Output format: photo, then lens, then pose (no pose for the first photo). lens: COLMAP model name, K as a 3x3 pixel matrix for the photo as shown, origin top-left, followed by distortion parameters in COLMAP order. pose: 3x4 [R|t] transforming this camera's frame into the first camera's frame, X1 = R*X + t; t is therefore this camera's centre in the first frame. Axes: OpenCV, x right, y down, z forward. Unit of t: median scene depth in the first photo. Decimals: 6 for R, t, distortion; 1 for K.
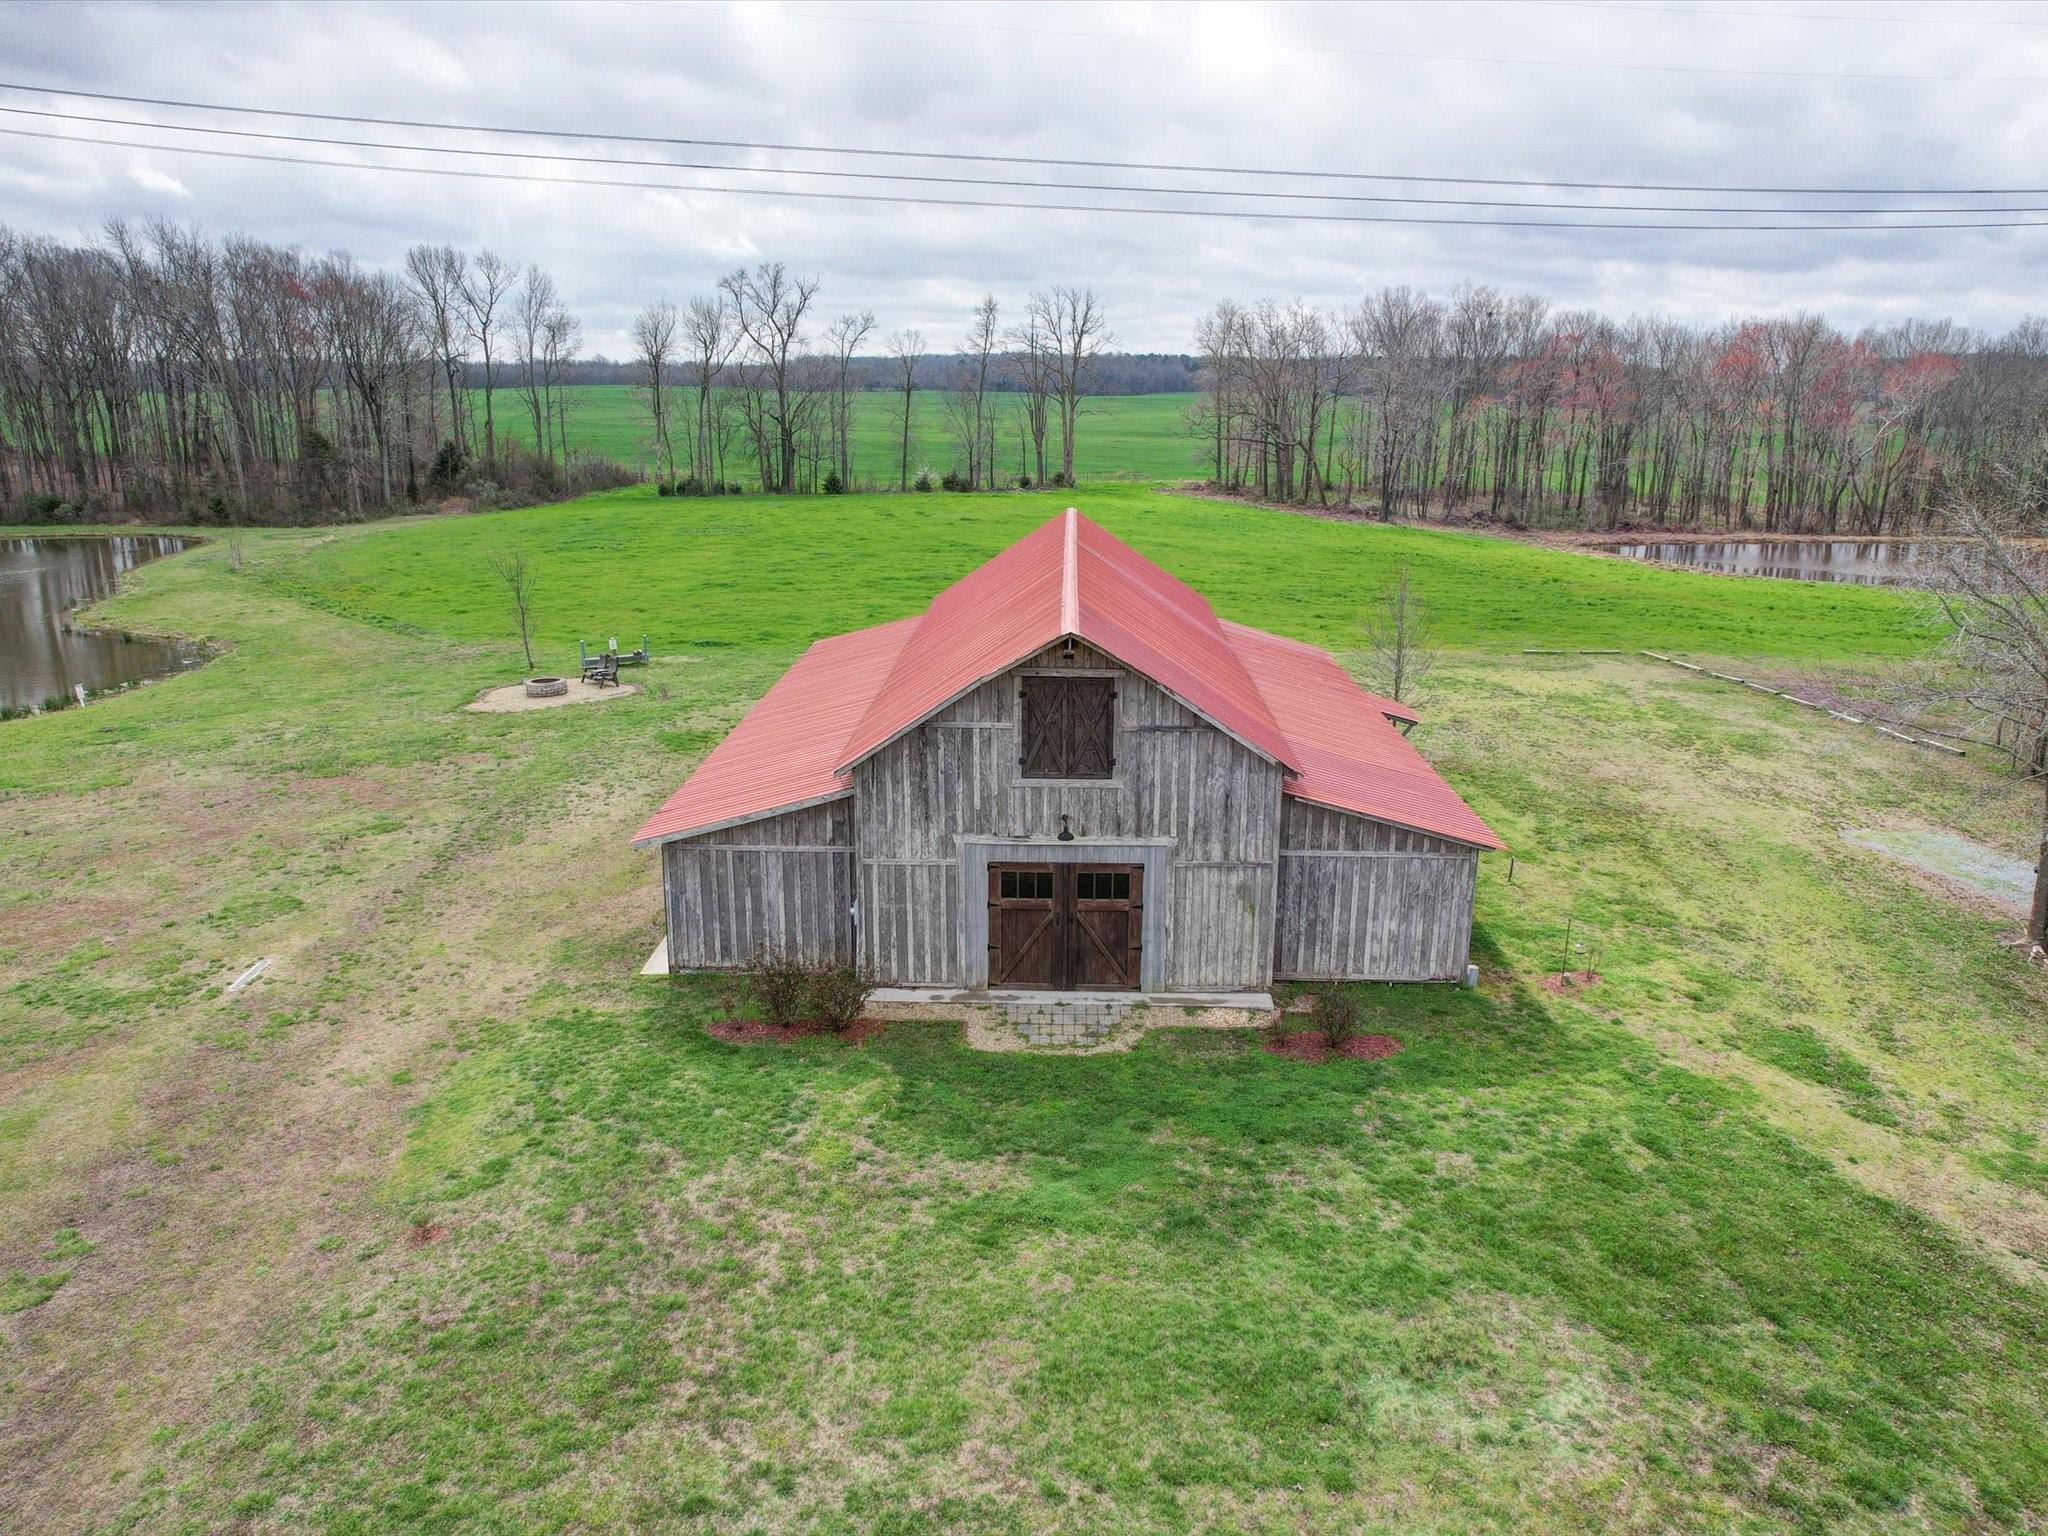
lens RADIAL K [[1475.9, 0, 1039.4], [0, 1475.9, 770.2], [0, 0, 1]] dist [-0.036698, 0.002455]
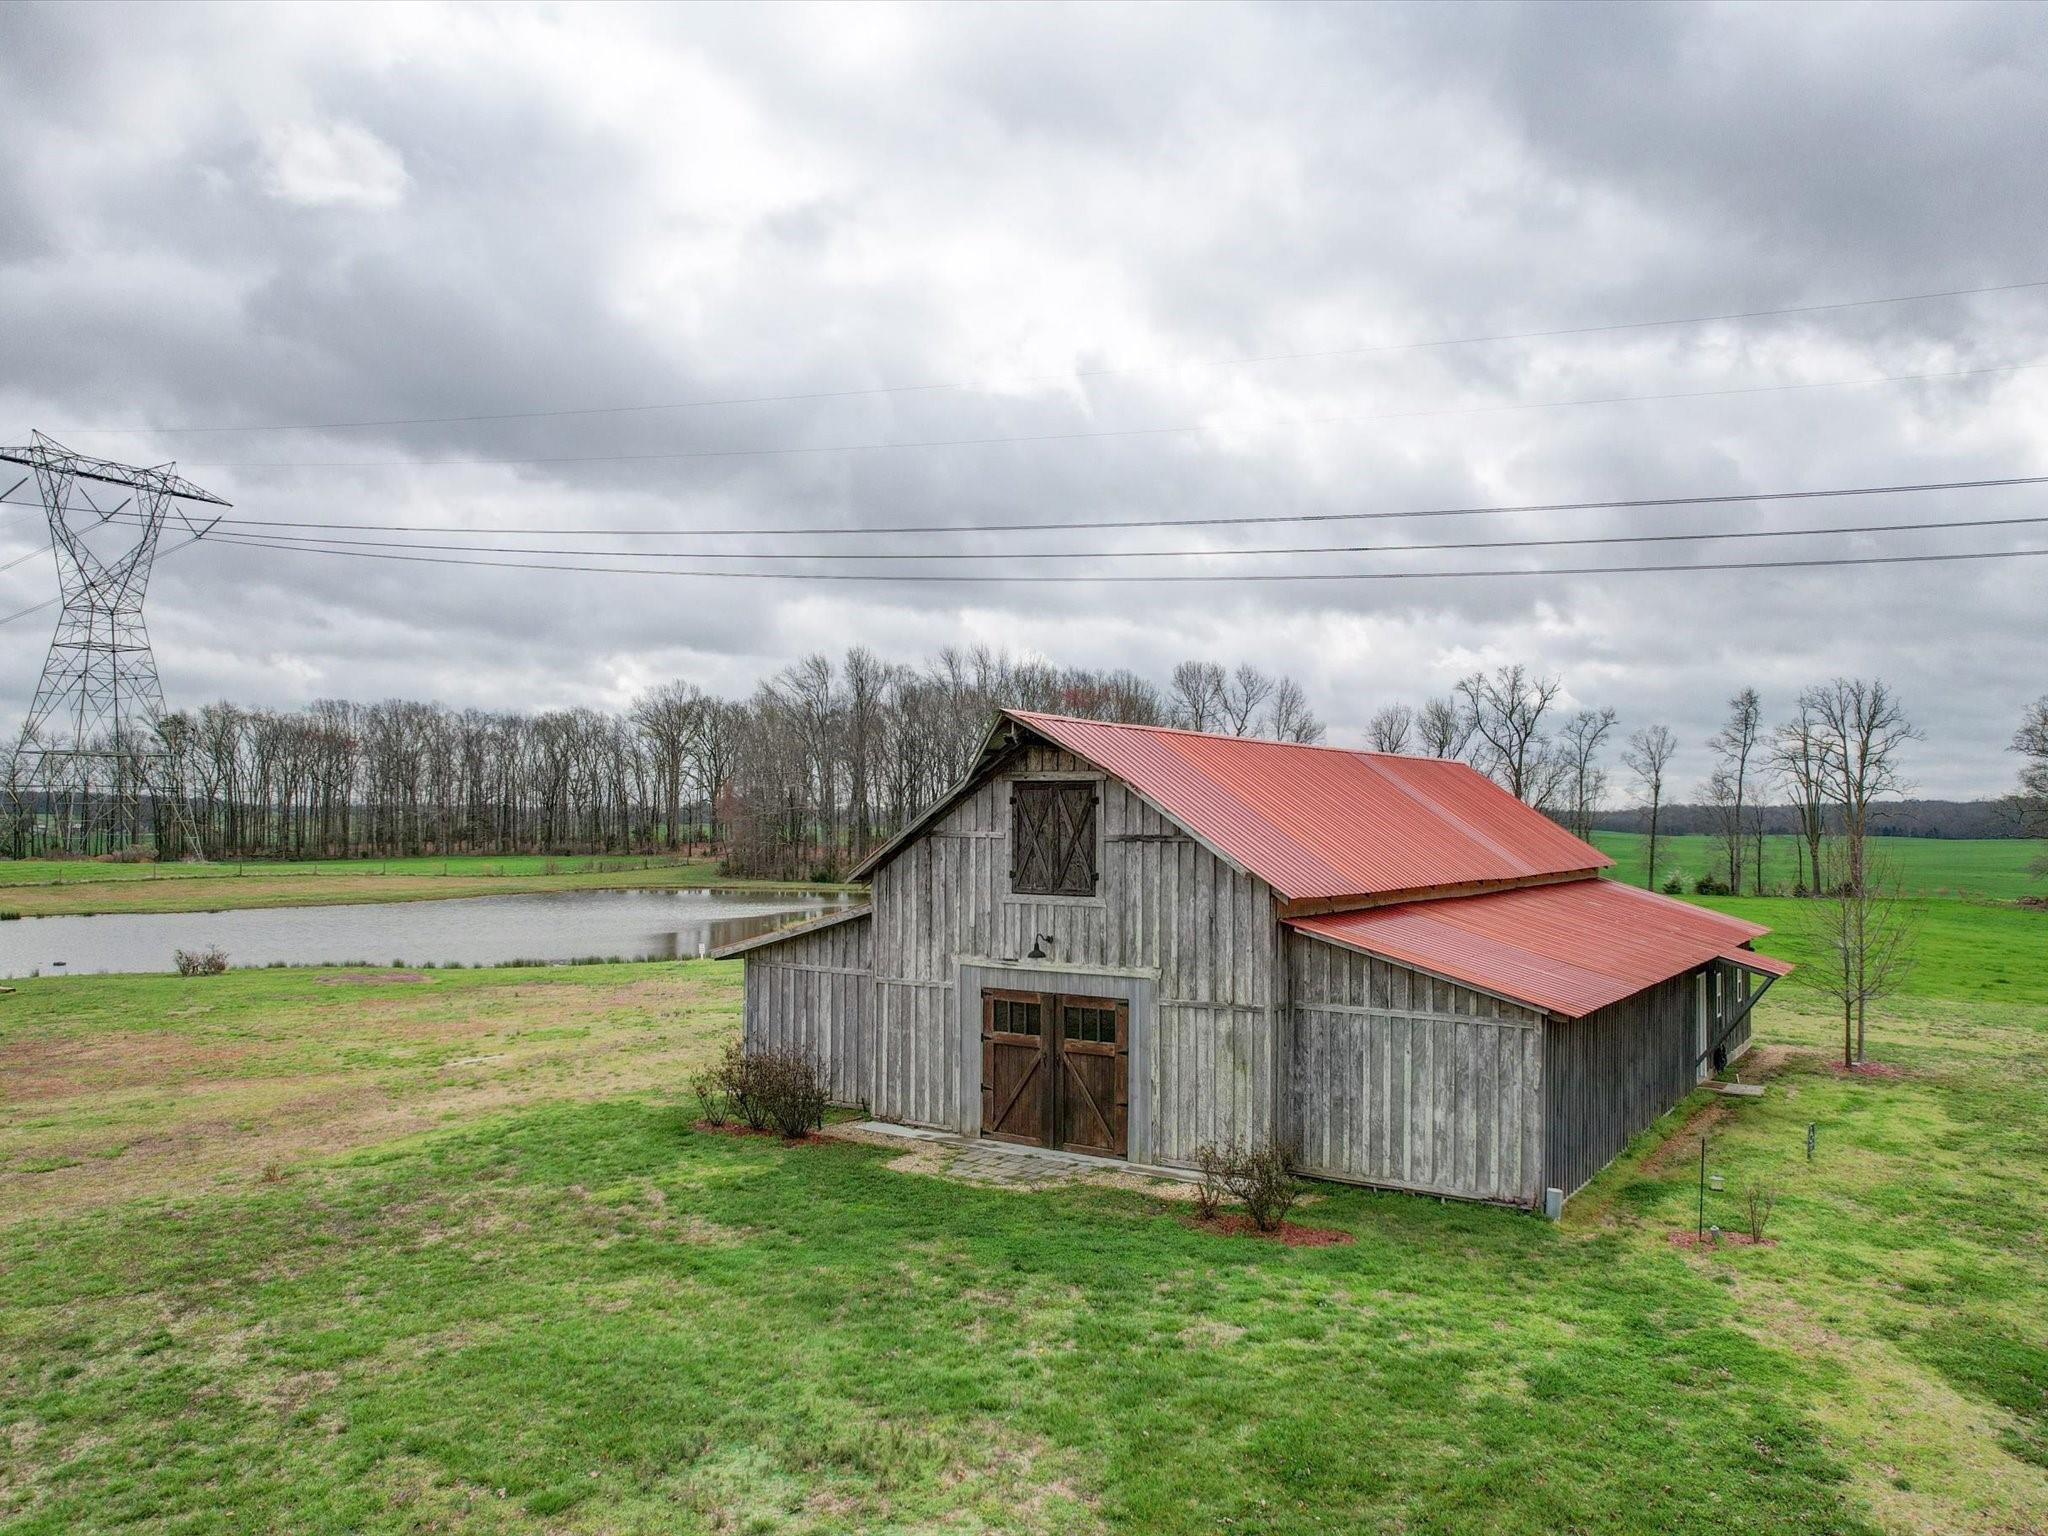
lens RADIAL K [[1475.9, 0, 1039.4], [0, 1475.9, 770.2], [0, 0, 1]] dist [-0.036698, 0.002455]
pose [[0.842468, -0.019785, -0.538384, 0.490098], [-0.142086, 0.955785, -0.257463, 0.163292], [0.519673, 0.293401, 0.802406, 0.238901]]
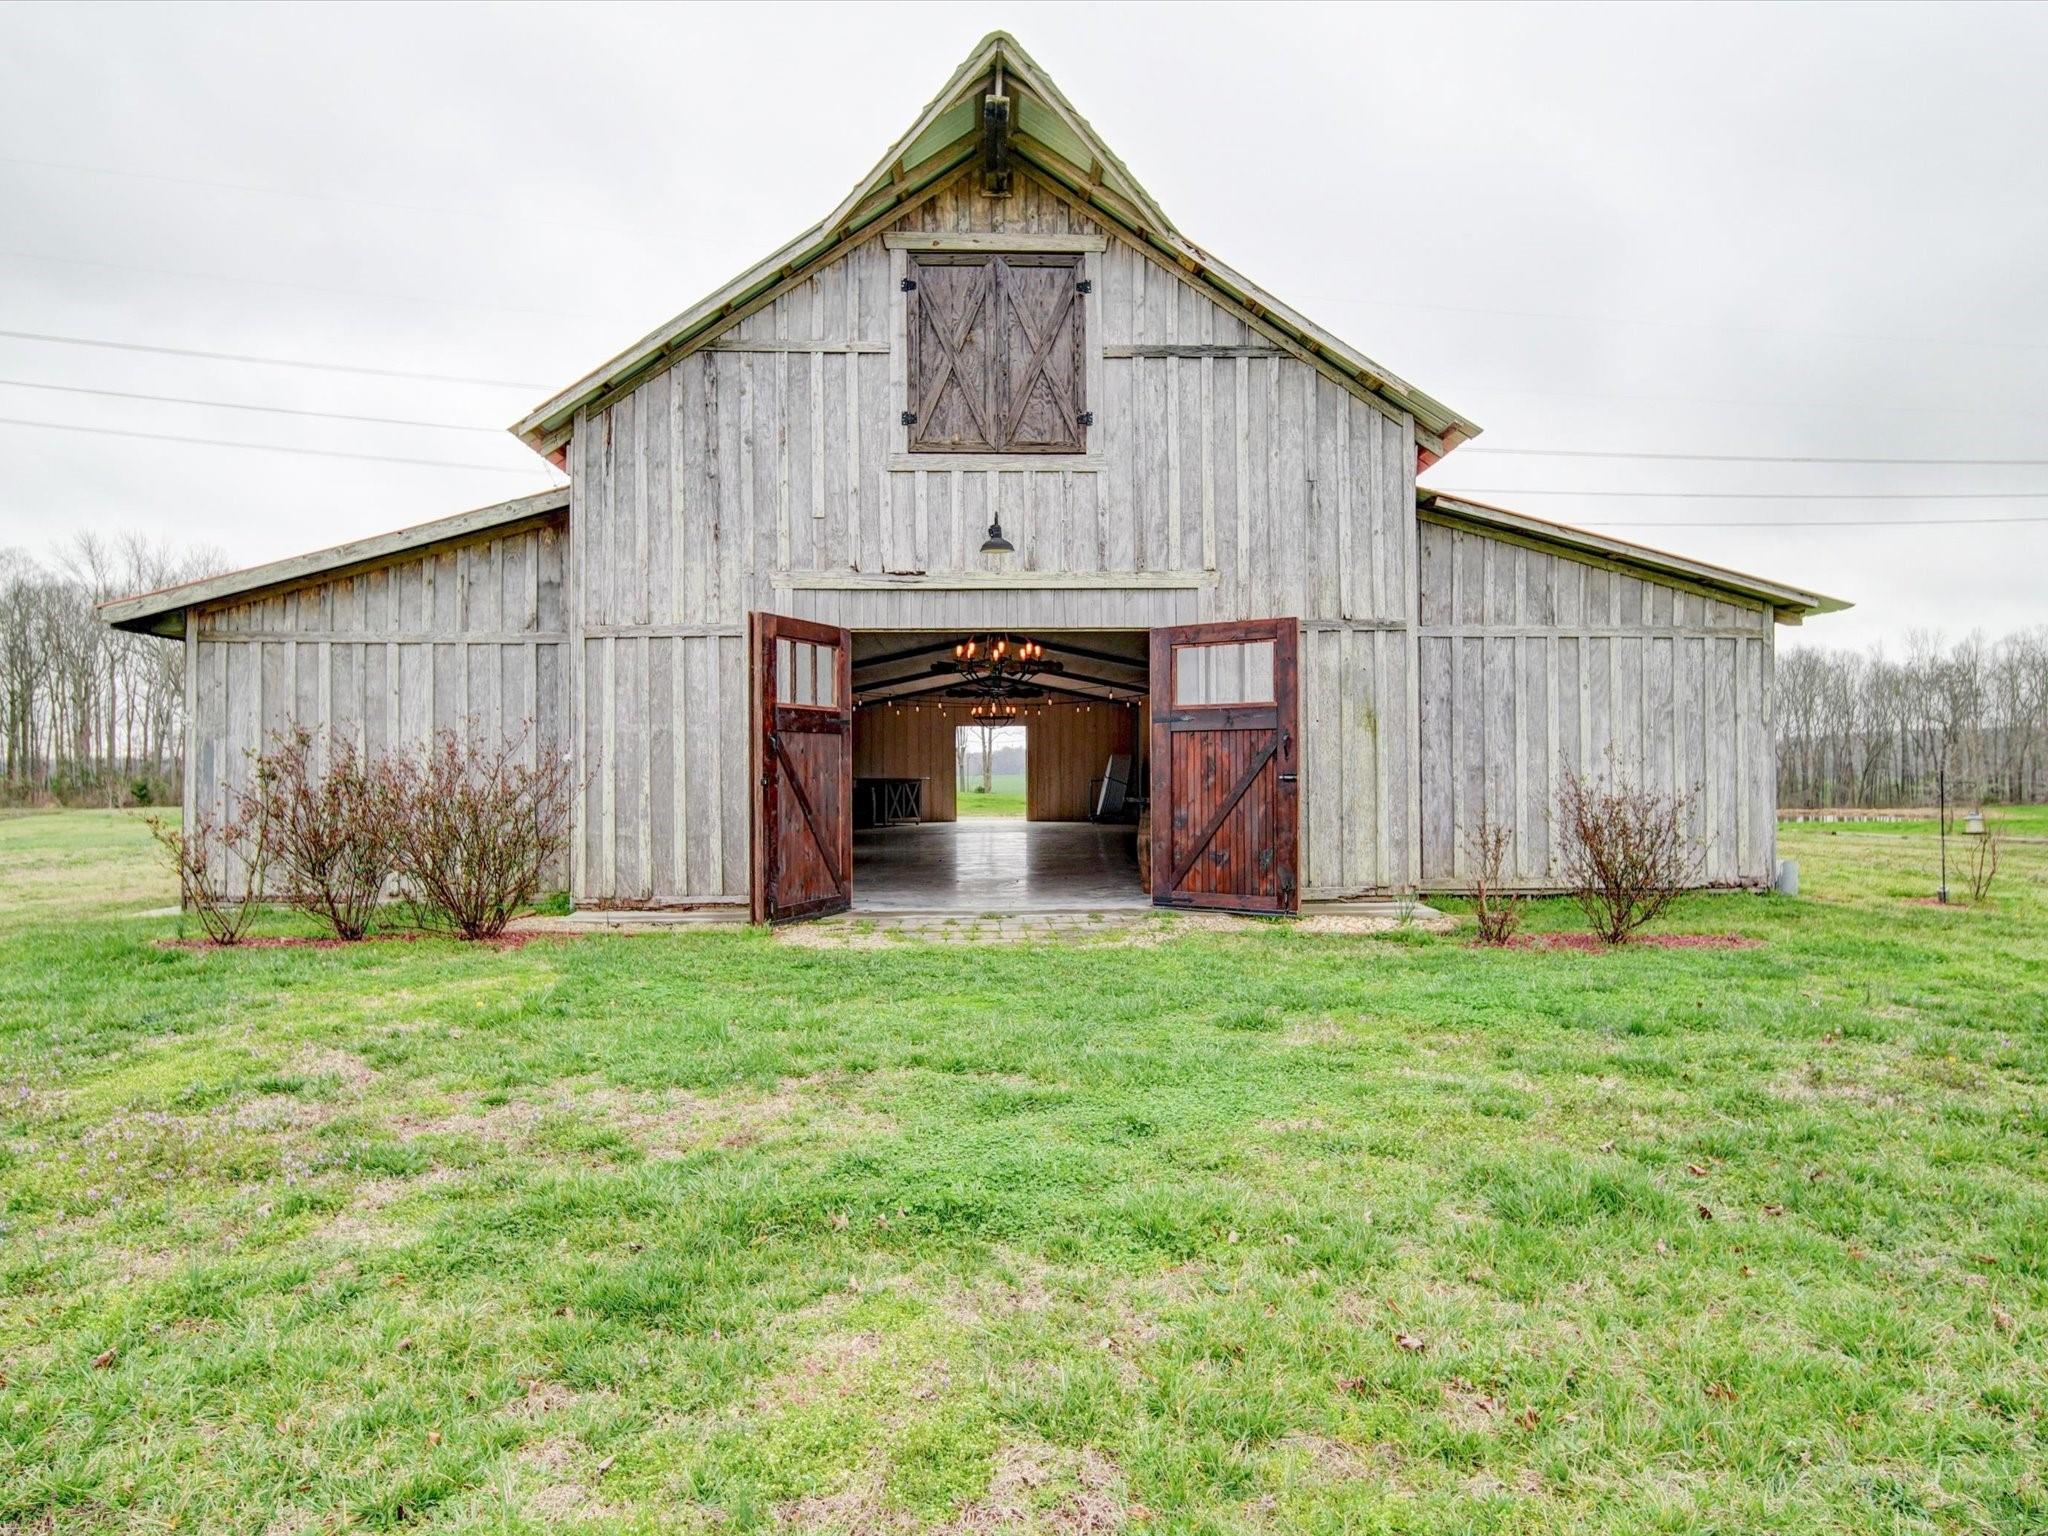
lens RADIAL K [[1242.1, 0, 1041.2], [0, 1242.1, 745.9], [0, 0, 1]] dist [-0.003586, -0.000878]
pose [[0.997892, -0.013903, 0.063392, 0.005212], [0.031413, 0.958209, -0.284339, 0.218853], [-0.056790, 0.285731, 0.956626, 0.604430]]
